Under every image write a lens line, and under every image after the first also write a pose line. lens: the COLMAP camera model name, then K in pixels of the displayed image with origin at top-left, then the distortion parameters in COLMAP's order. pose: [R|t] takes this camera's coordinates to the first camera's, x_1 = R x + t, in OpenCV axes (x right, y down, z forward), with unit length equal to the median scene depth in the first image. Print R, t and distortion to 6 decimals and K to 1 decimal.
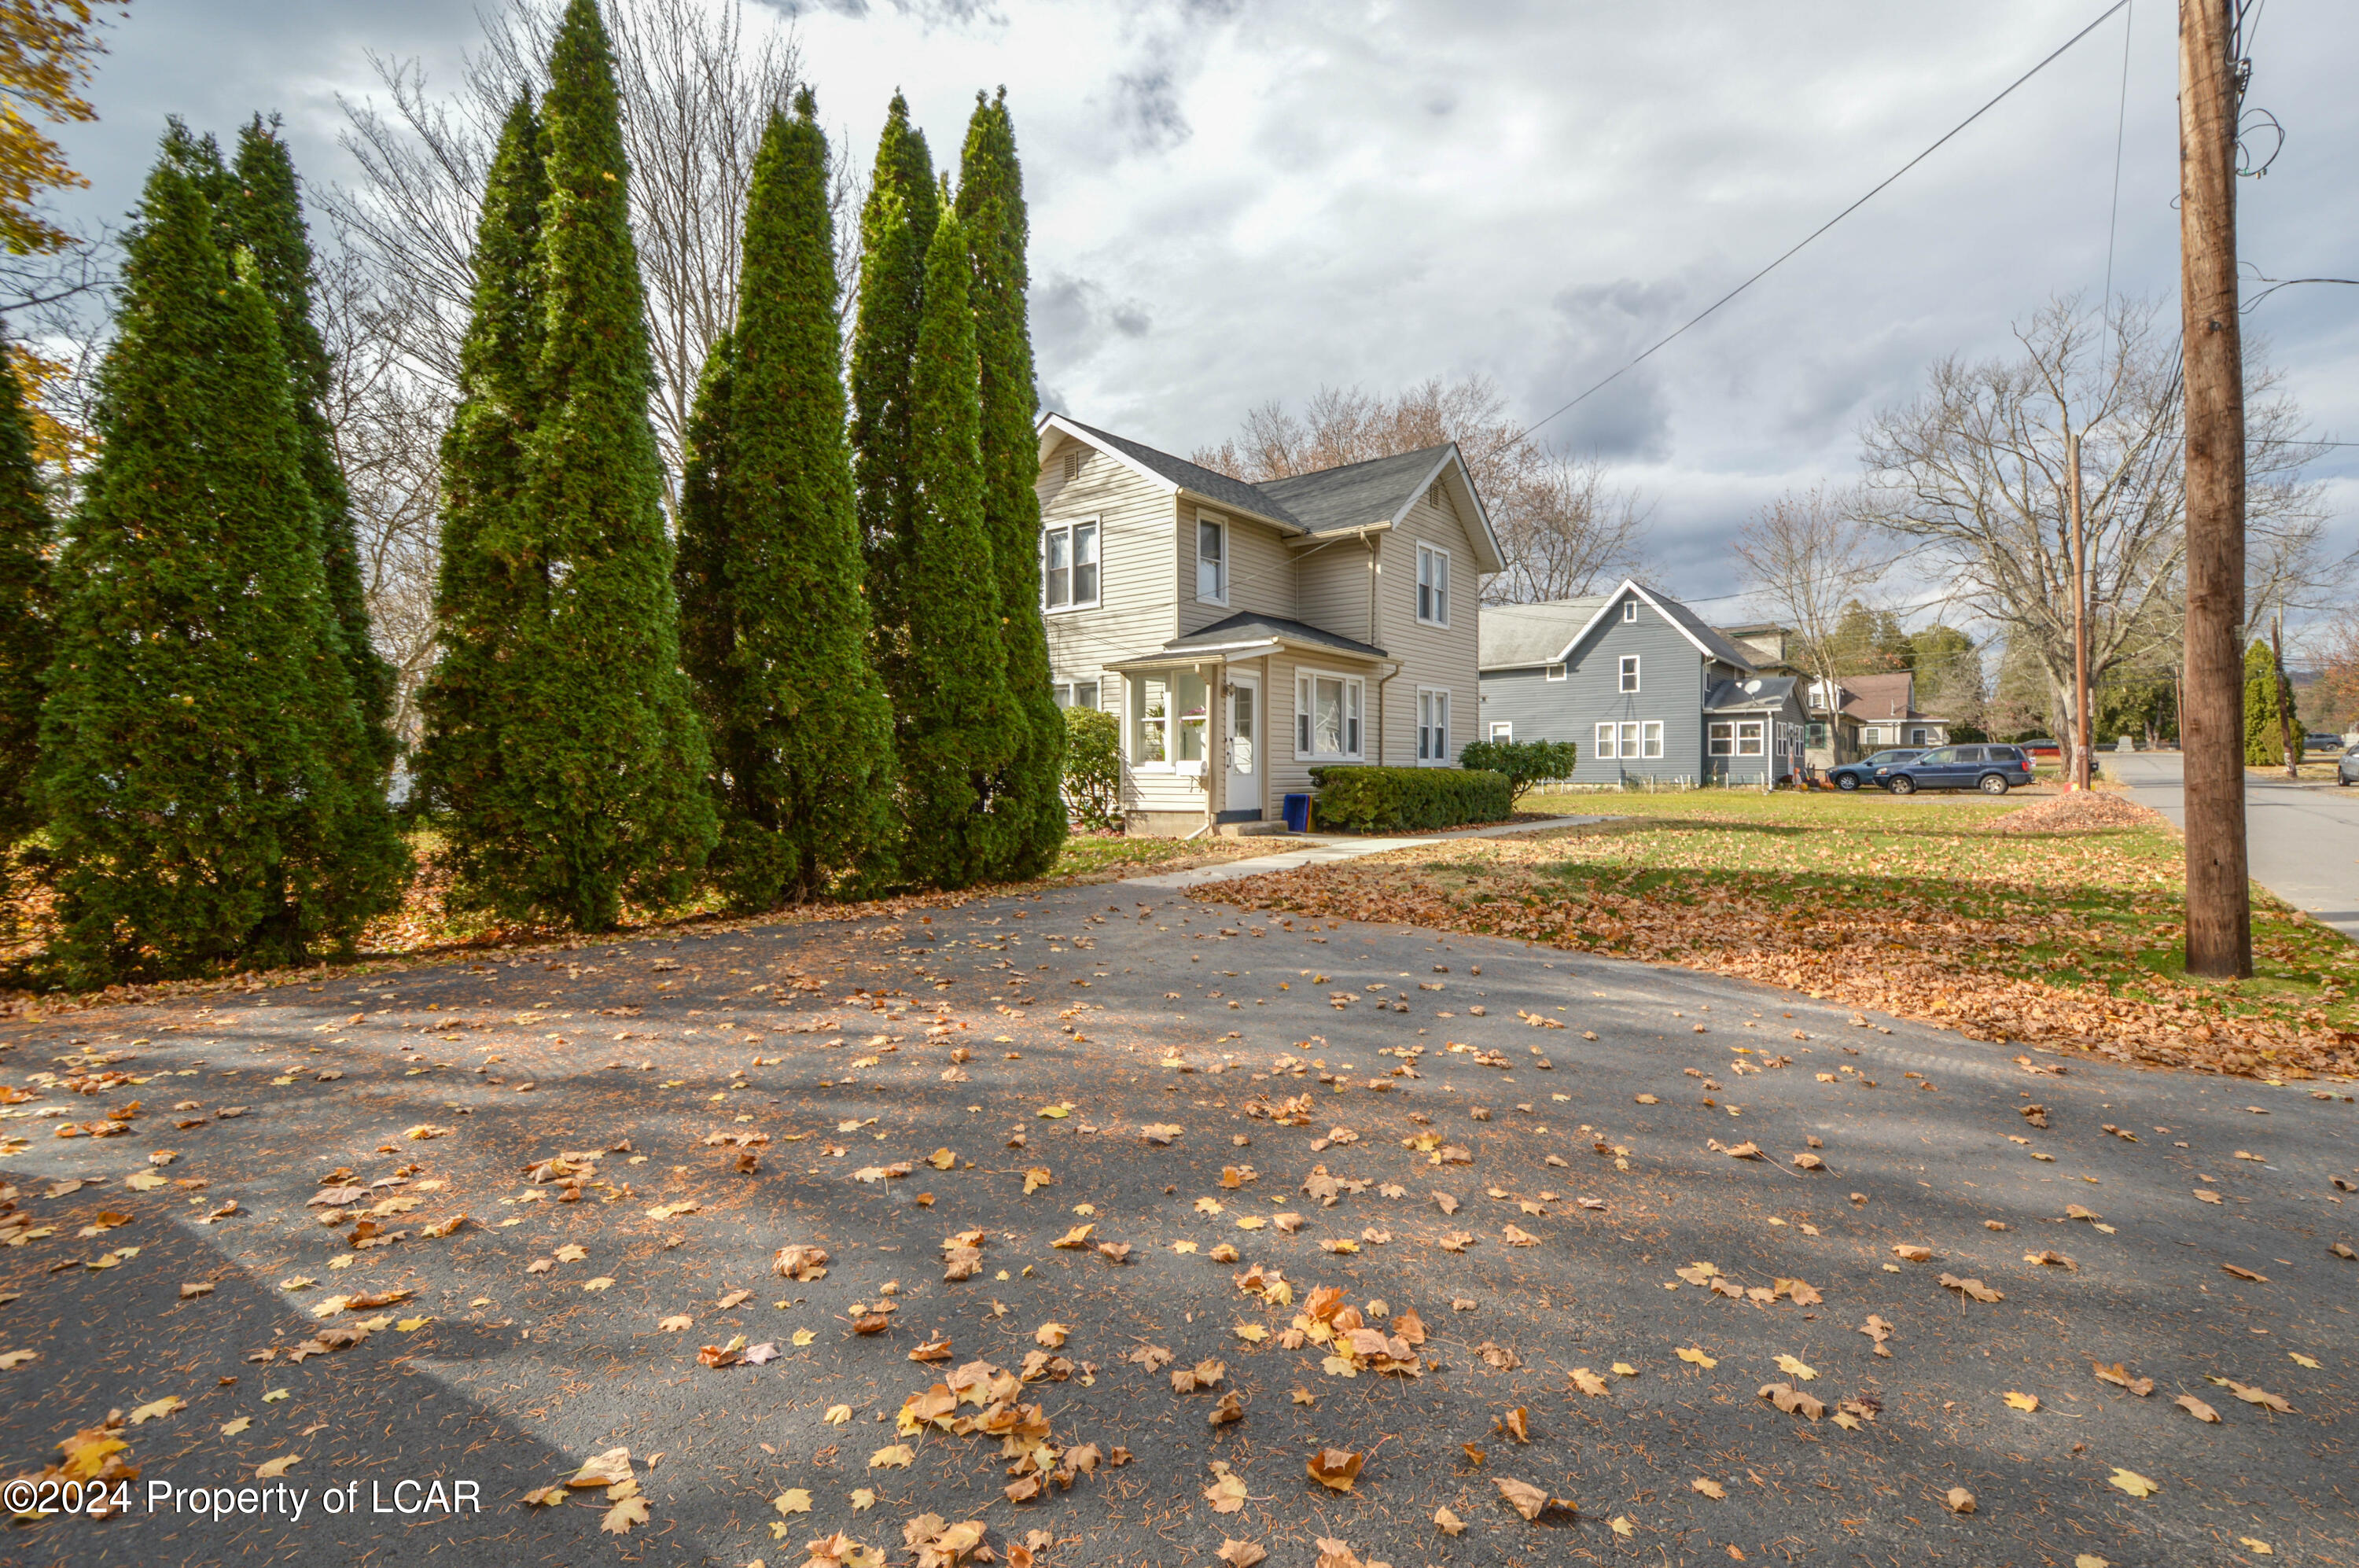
lens RADIAL K [[1060.9, 0, 1179.5], [0, 1060.9, 784.0], [0, 0, 1]] dist [-0.008113, -0.000723]
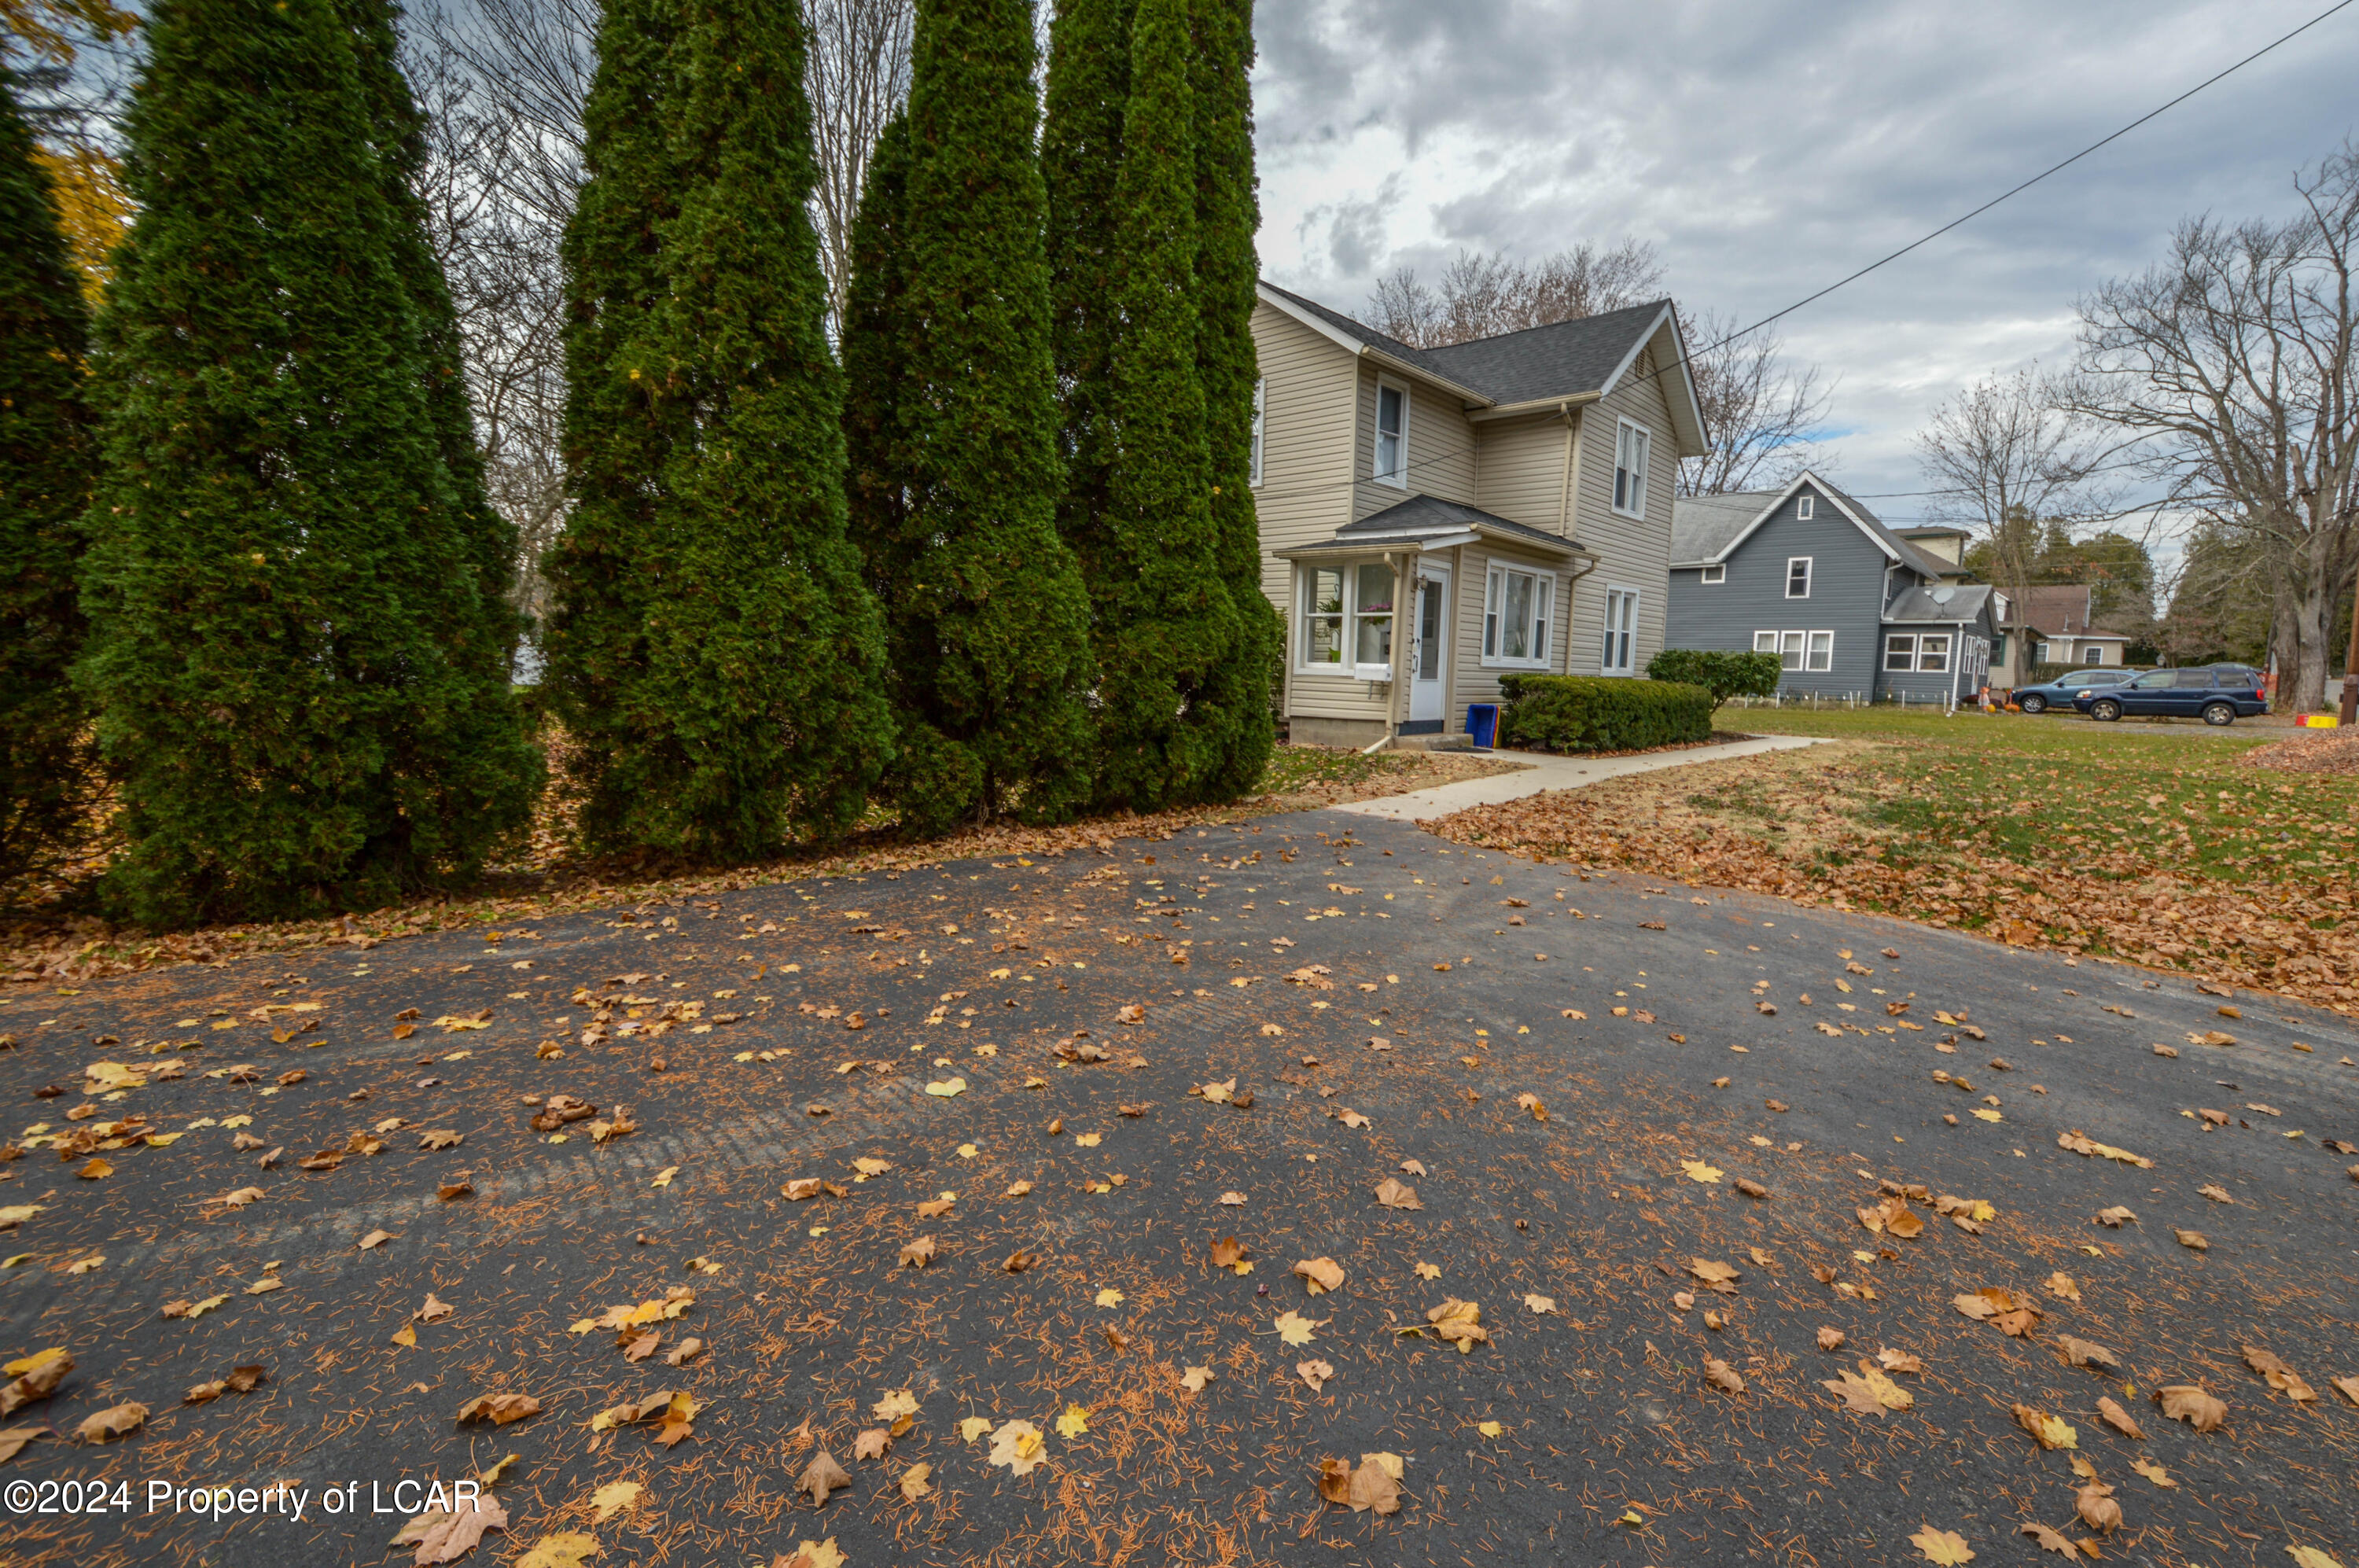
lens RADIAL K [[1056.5, 0, 1179.5], [0, 1056.5, 784.0], [0, 0, 1]] dist [0.001047, -0.005919]
pose [[0.996296, 0.039126, -0.076579, -0.127472], [-0.031319, 0.994432, 0.100616, -0.008878], [0.080090, -0.097845, 0.991974, 0.168147]]
